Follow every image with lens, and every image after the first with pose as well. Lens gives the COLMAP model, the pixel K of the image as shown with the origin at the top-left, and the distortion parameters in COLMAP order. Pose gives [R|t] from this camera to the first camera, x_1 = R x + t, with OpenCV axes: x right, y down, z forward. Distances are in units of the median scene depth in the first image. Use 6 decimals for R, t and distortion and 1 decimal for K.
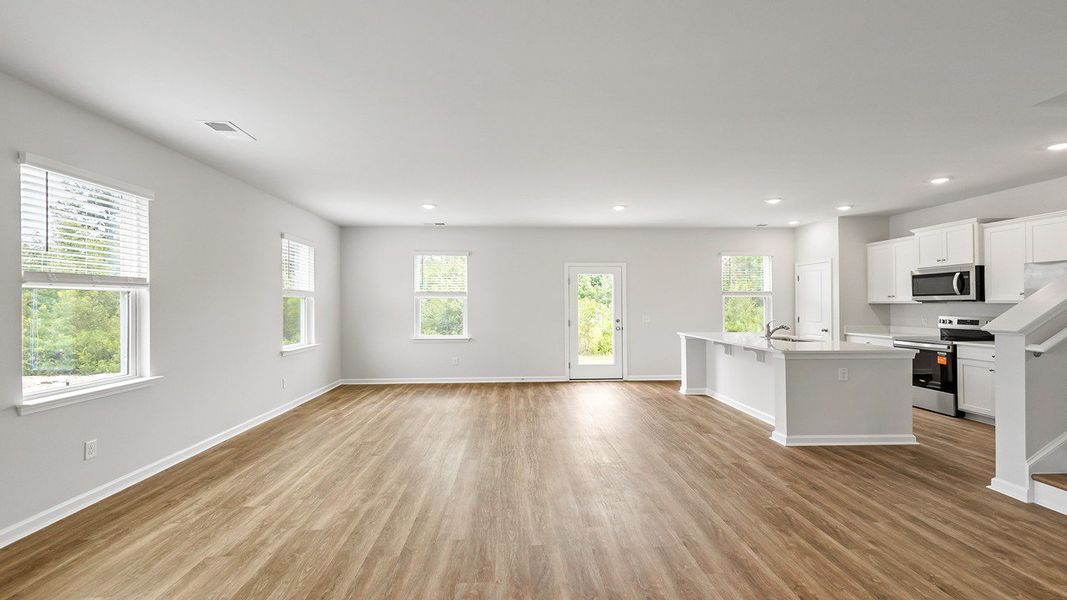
lens RADIAL K [[492.3, 0, 538.4], [0, 492.3, 299.7], [0, 0, 1]] dist [0.014554, 0.000561]
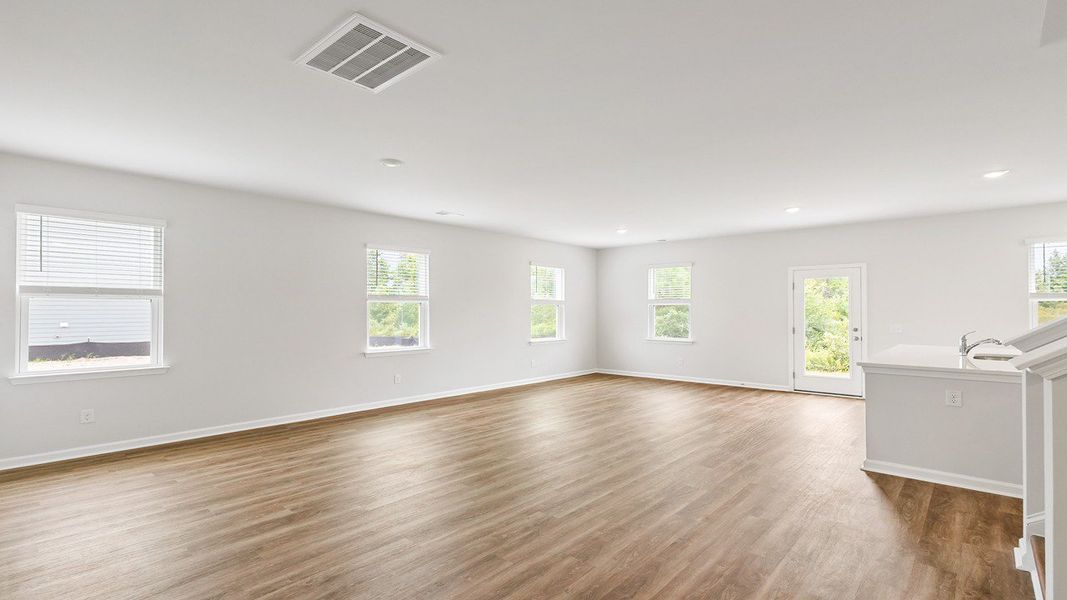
lens RADIAL K [[492.4, 0, 531.4], [0, 492.4, 304.1], [0, 0, 1]] dist [0.004282, 0.000426]
pose [[0.707785, -0.006808, -0.706395, 0.527840], [0.004058, 0.999976, -0.005571, 0.000018], [0.706416, 0.001077, 0.707796, -0.037927]]
